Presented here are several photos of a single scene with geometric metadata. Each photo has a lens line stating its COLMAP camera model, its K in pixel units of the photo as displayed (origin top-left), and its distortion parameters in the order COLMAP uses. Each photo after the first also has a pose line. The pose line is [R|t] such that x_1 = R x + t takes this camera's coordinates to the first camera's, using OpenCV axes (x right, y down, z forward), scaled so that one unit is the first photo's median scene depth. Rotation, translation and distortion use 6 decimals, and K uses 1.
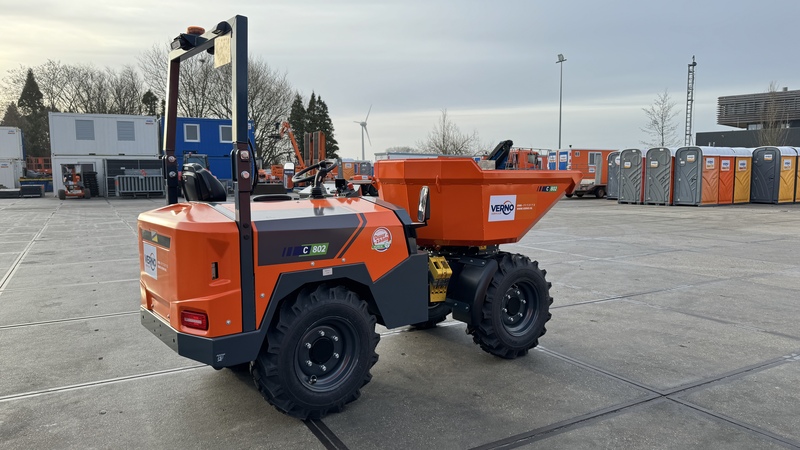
lens RADIAL K [[566.0, 0, 400.0], [0, 566.0, 225.0], [0, 0, 1]] dist [0.056392, -0.003173]
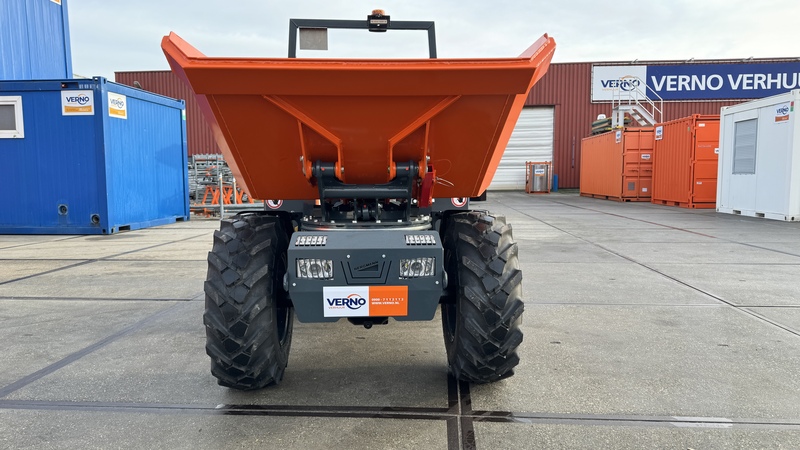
lens RADIAL K [[566.0, 0, 400.0], [0, 566.0, 225.0], [0, 0, 1]] dist [0.056392, -0.003173]
pose [[-0.555269, 0.100512, -0.825575, 0.671855], [-0.056305, 0.985849, 0.157895, -0.052937], [0.829763, 0.134158, -0.541752, 1.621619]]
